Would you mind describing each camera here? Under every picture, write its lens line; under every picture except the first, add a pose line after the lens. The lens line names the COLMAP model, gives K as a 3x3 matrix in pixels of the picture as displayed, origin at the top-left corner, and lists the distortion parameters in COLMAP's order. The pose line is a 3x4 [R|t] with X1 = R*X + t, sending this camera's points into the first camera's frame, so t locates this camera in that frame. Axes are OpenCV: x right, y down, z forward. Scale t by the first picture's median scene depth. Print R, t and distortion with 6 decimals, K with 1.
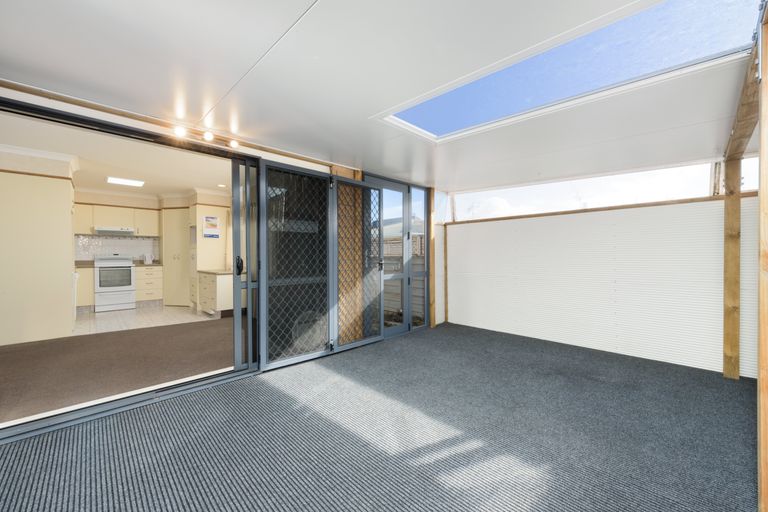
lens RADIAL K [[307.6, 0, 383.7], [0, 307.6, 253.3], [0, 0, 1]] dist [-0.000494, -0.000041]
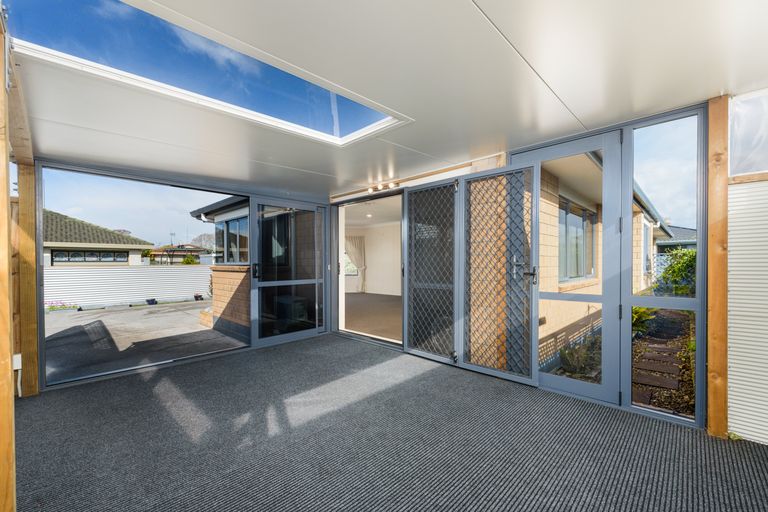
lens RADIAL K [[307.6, 0, 383.9], [0, 307.6, 263.4], [0, 0, 1]] dist [-0.000494, -0.000041]
pose [[0.016711, 0.006118, -0.999842, 0.901701], [0.010087, 0.999929, 0.006287, 0.000904], [0.999809, -0.010191, 0.016648, 0.885974]]
